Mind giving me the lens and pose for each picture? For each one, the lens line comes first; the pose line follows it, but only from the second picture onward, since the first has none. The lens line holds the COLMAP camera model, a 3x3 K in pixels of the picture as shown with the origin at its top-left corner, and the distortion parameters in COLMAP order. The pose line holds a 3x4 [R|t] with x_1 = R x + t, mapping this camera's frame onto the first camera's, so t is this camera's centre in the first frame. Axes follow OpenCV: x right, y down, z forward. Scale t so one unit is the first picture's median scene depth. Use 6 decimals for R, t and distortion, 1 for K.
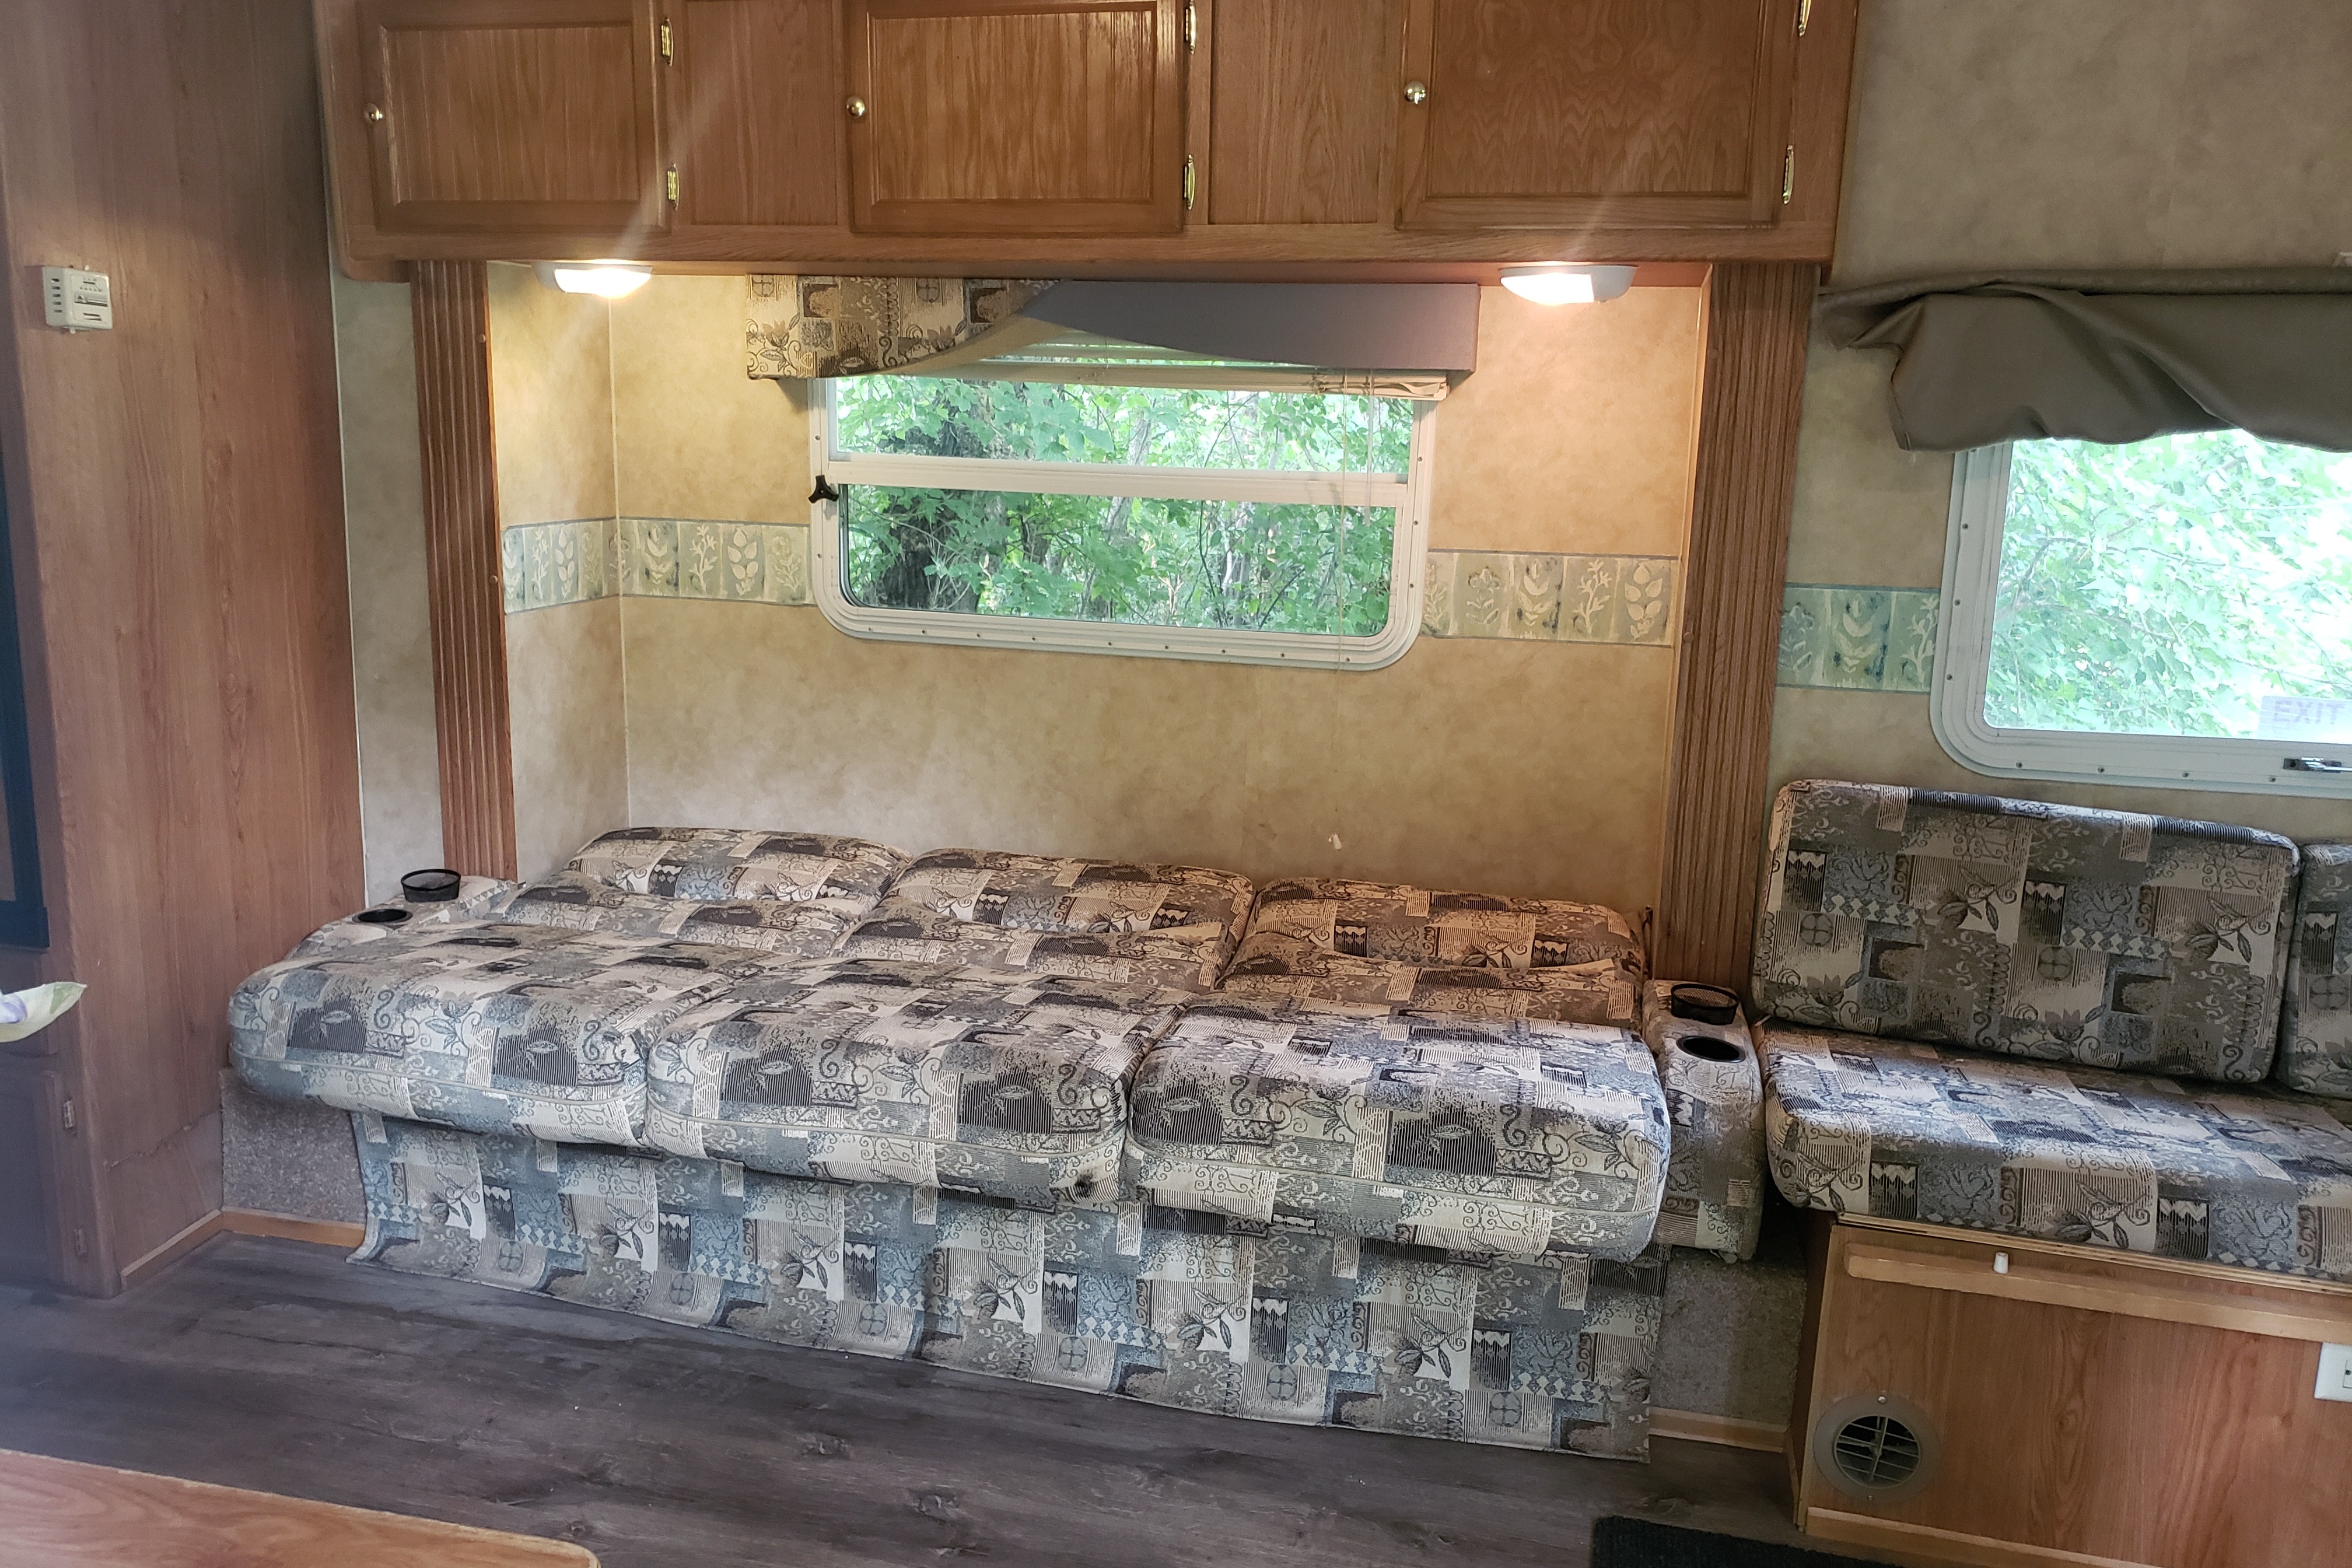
lens RADIAL K [[1791.0, 0, 1153.3], [0, 1791.0, 781.5], [0, 0, 1]] dist [0.043045, -0.043369]
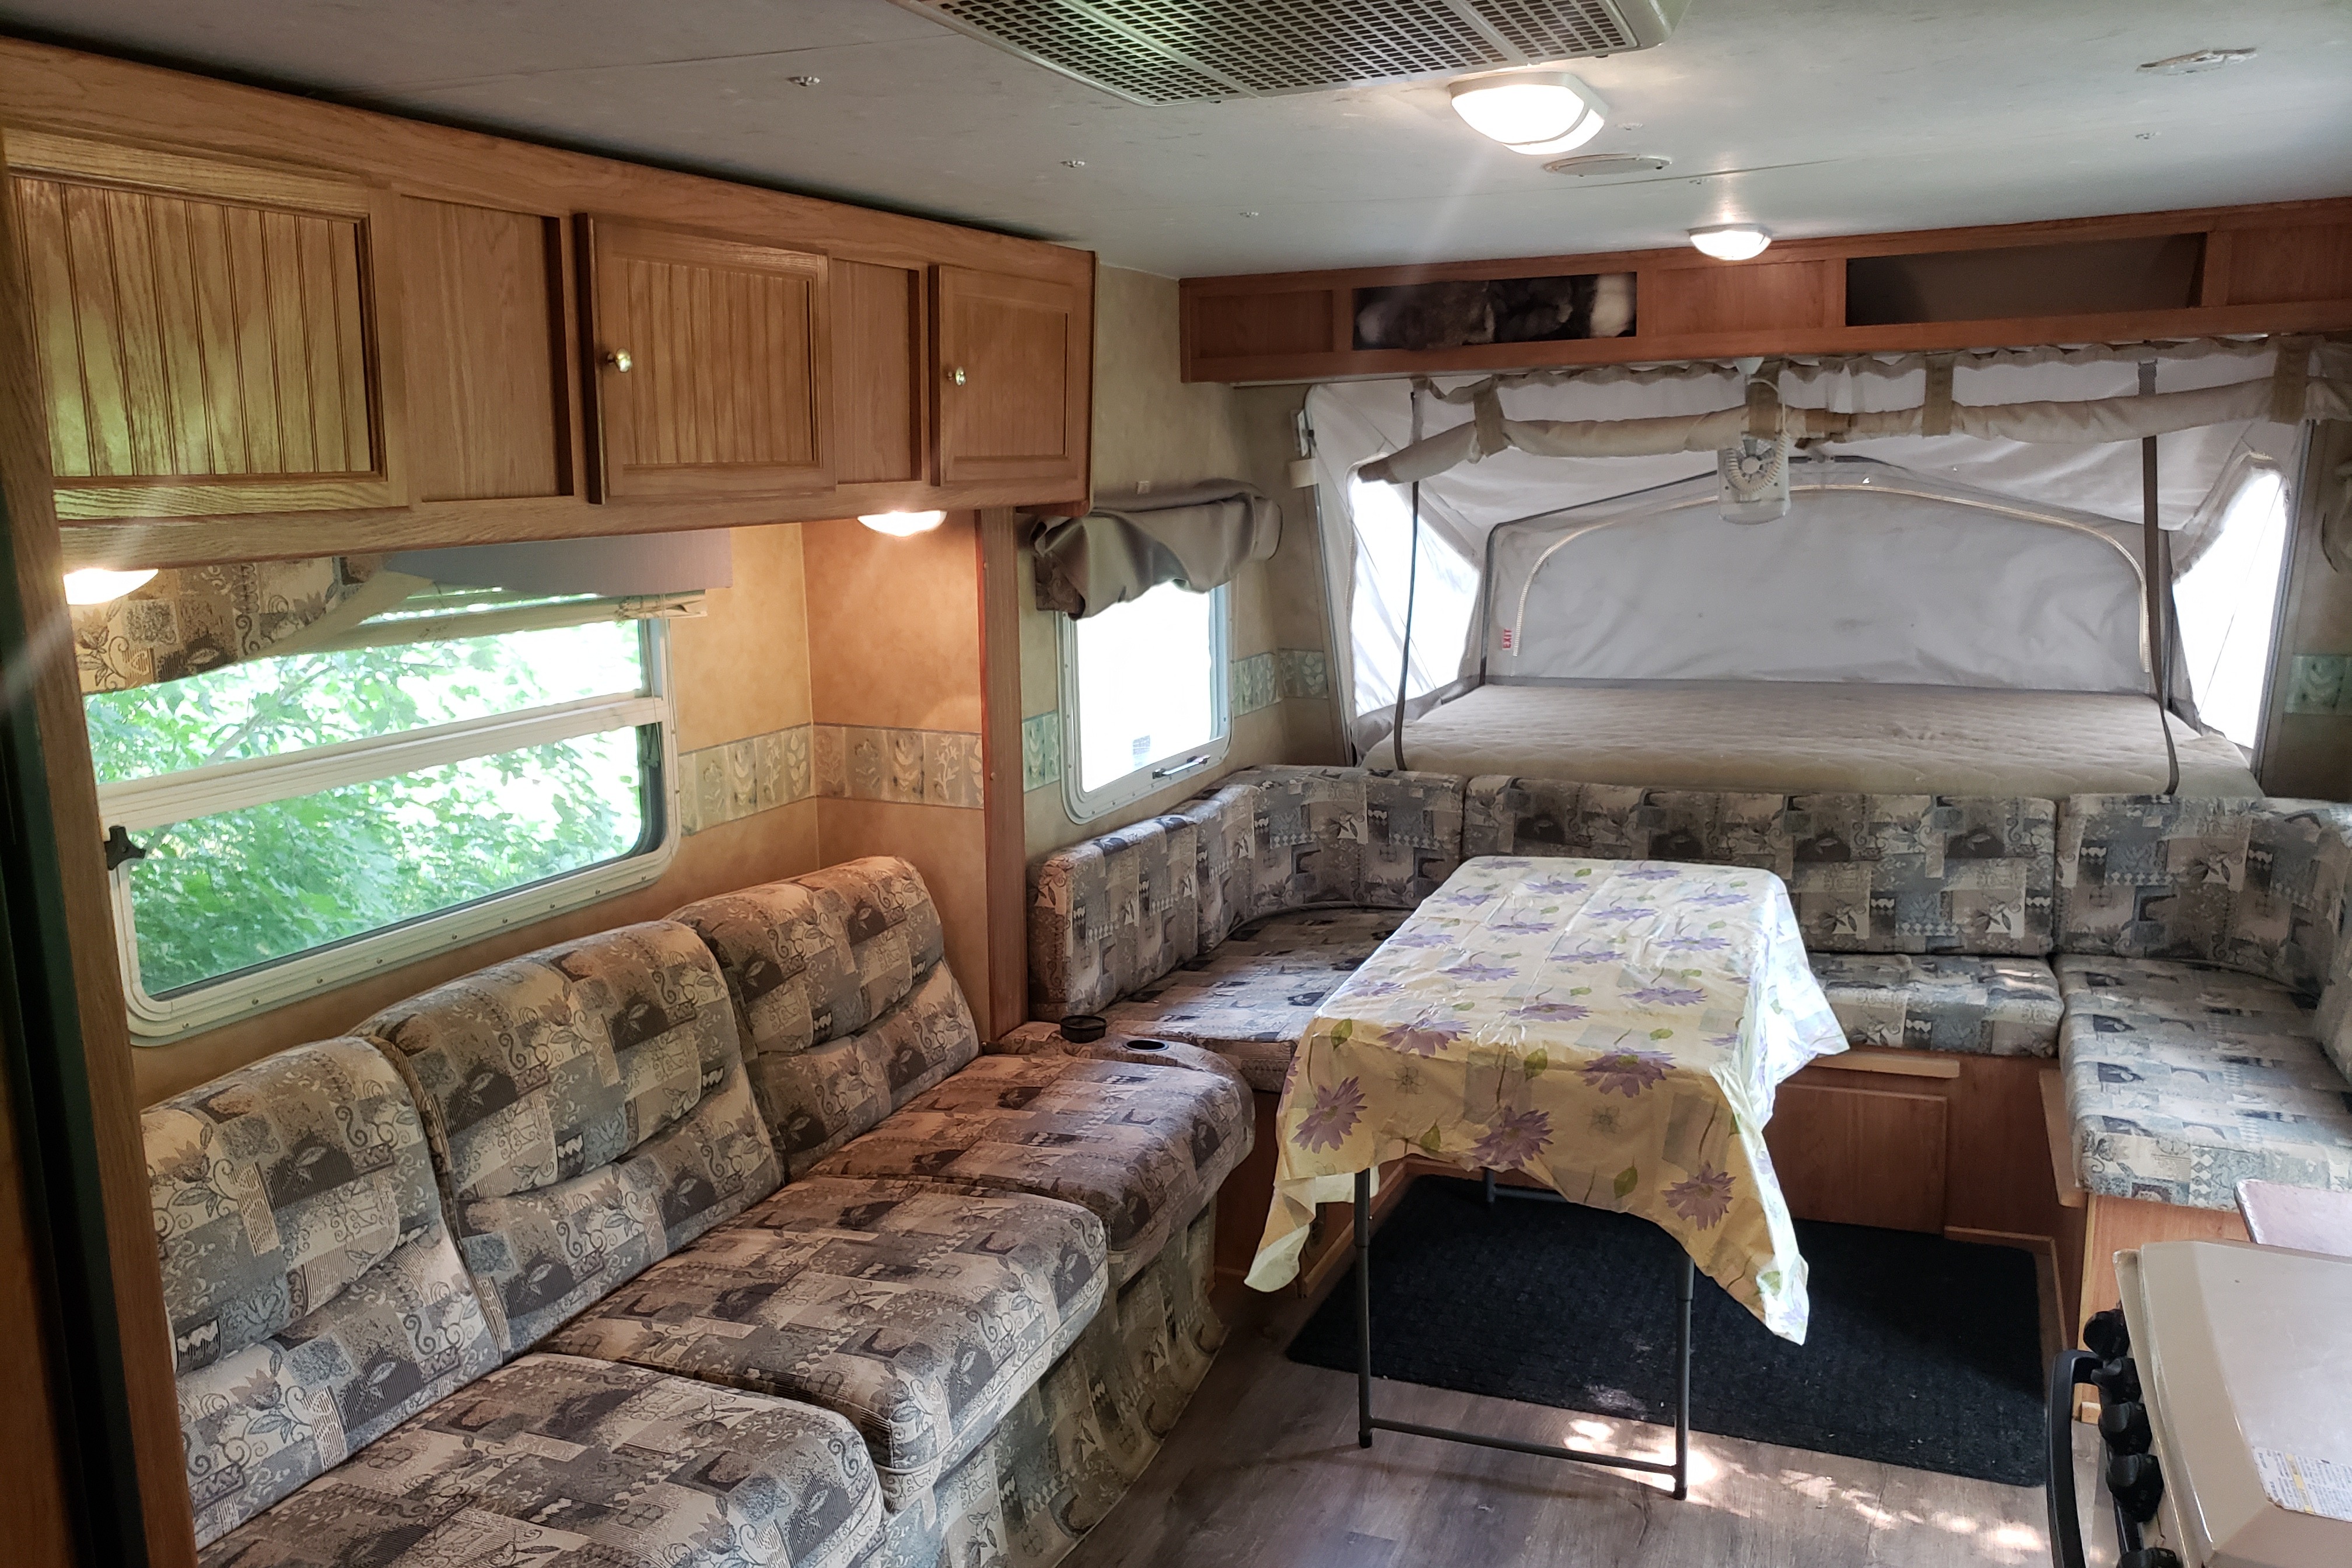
lens RADIAL K [[1791.0, 0, 1158.8], [0, 1791.0, 787.4], [0, 0, 1]] dist [0.043045, -0.043369]
pose [[0.197971, -0.205488, 0.958427, -0.939794], [0.223549, 0.961476, 0.159966, -0.257361], [-0.954376, 0.182587, 0.236282, 0.590492]]
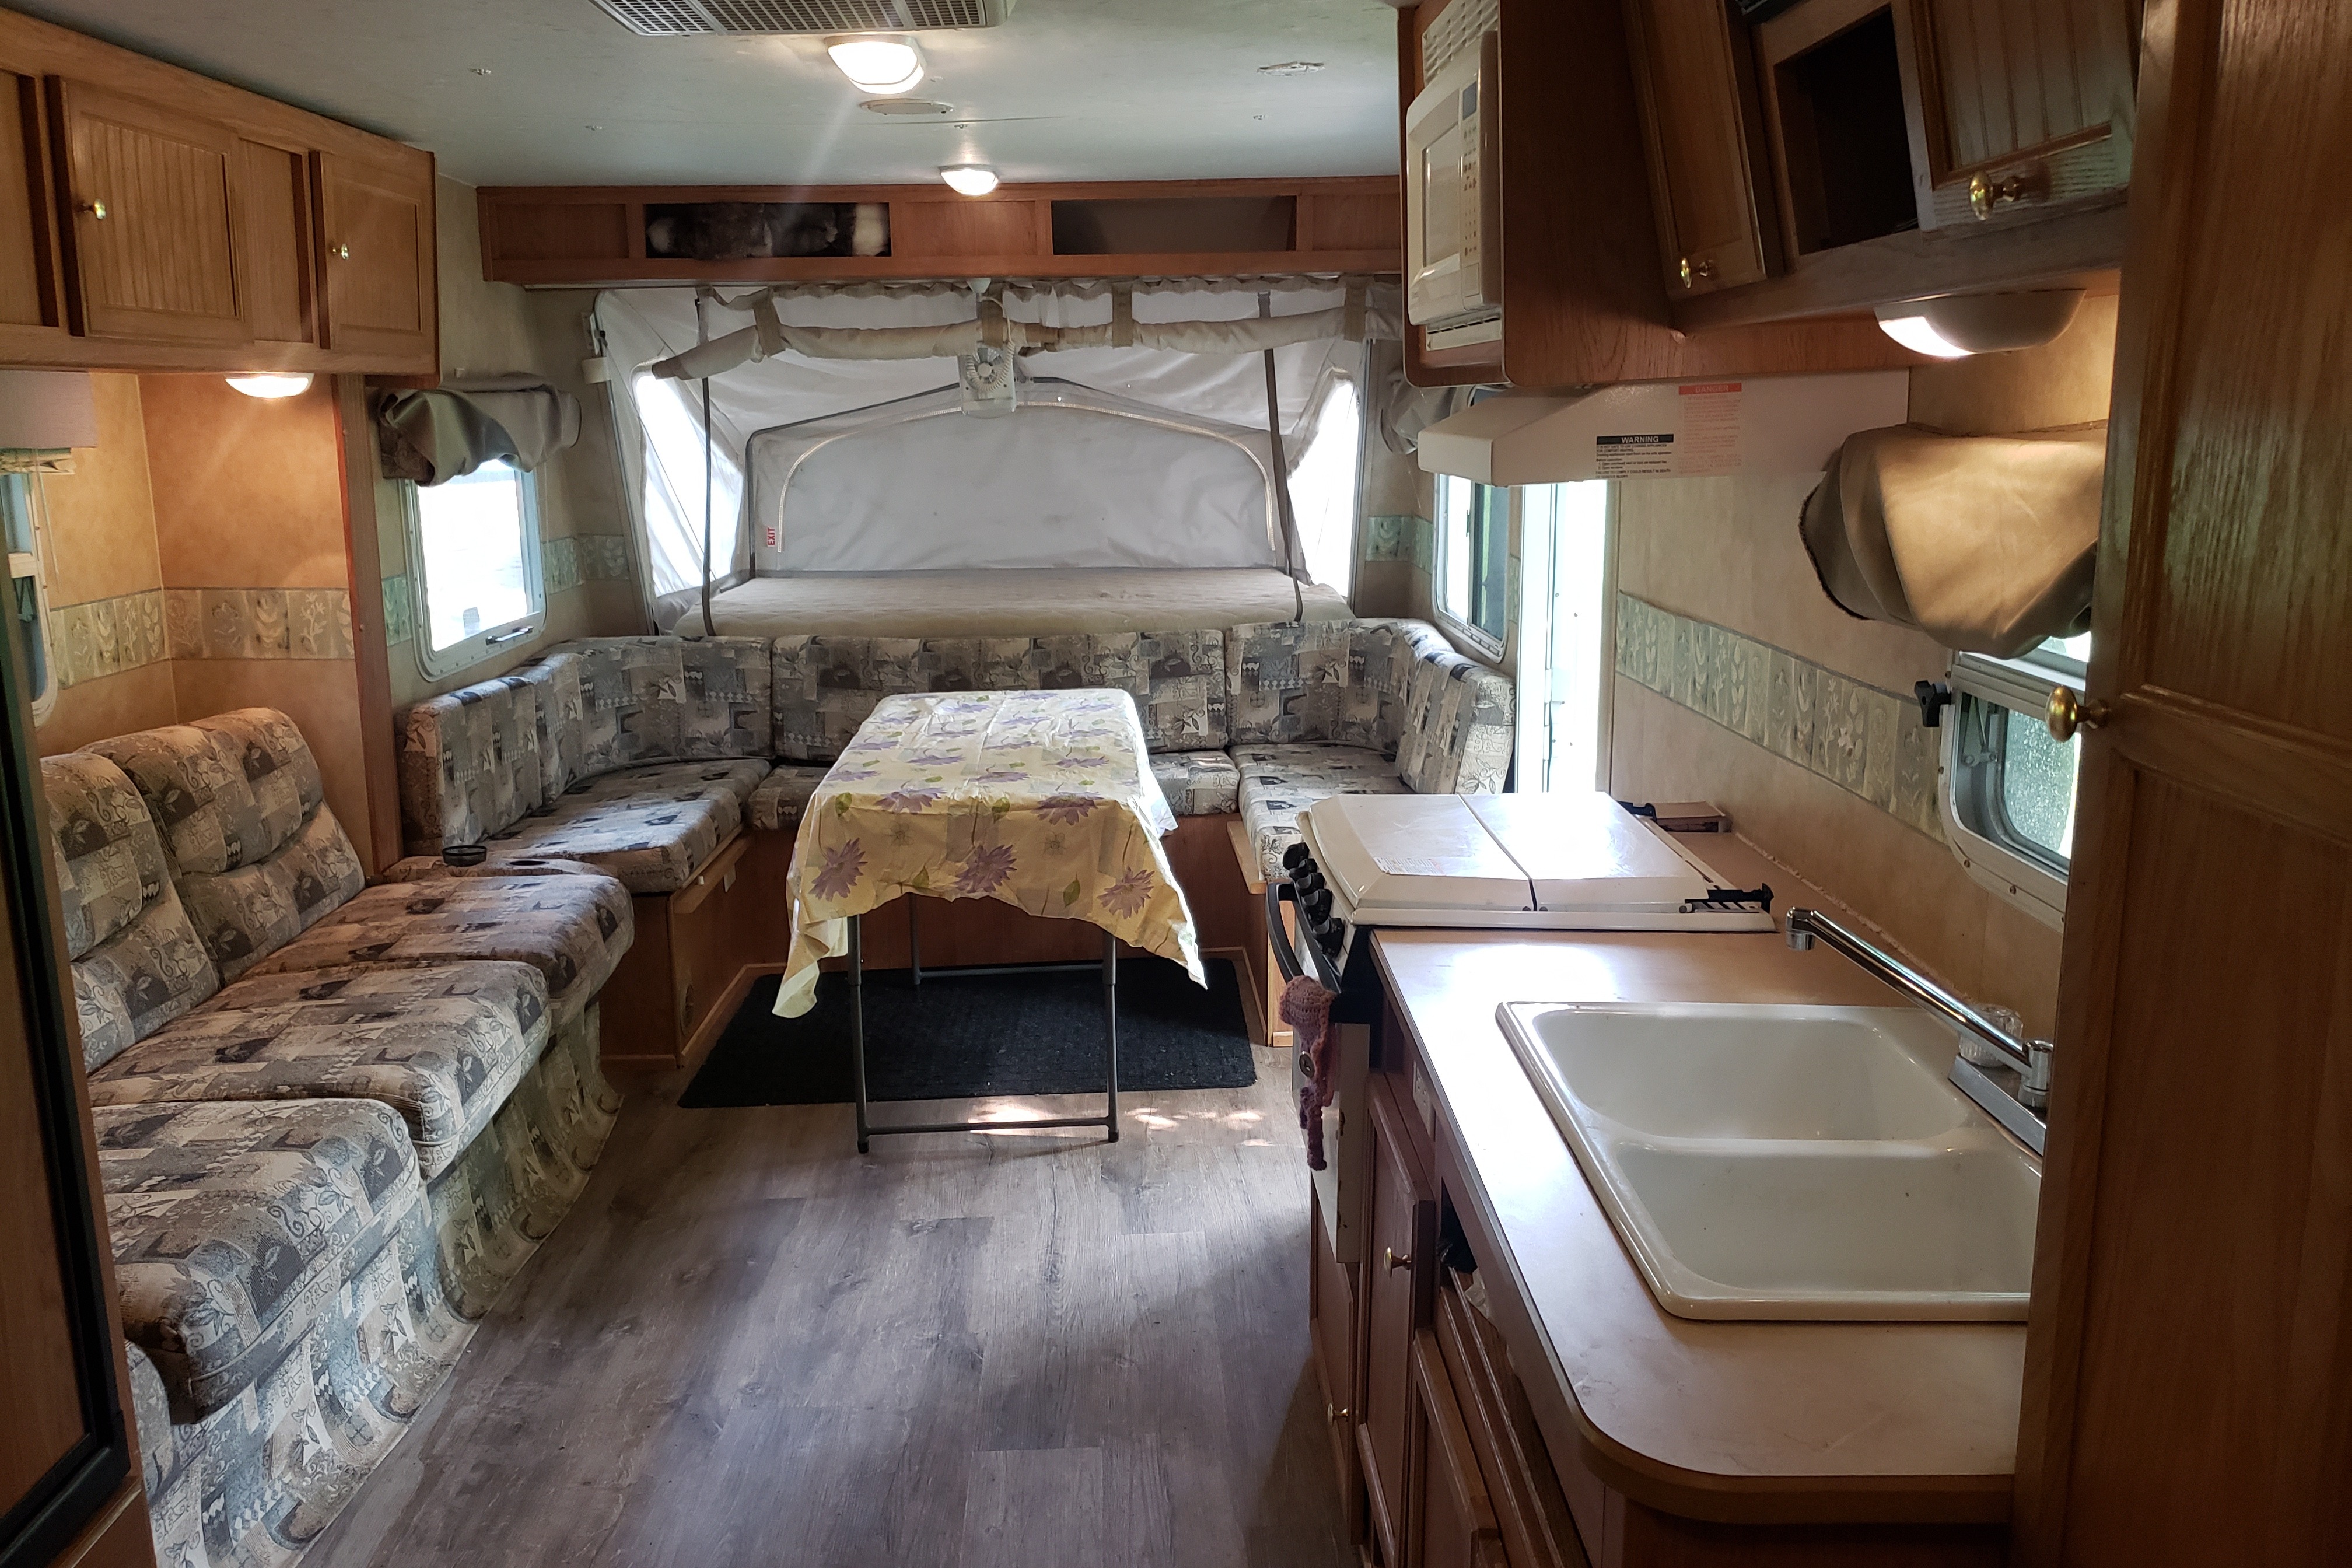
lens RADIAL K [[1791.0, 0, 1142.2], [0, 1791.0, 770.8], [0, 0, 1]] dist [0.043045, -0.043369]
pose [[-0.228909, -0.221422, 0.947931, -1.242290], [0.200009, 0.942313, 0.268408, -0.237175], [-0.952679, 0.251036, -0.171417, 0.699657]]
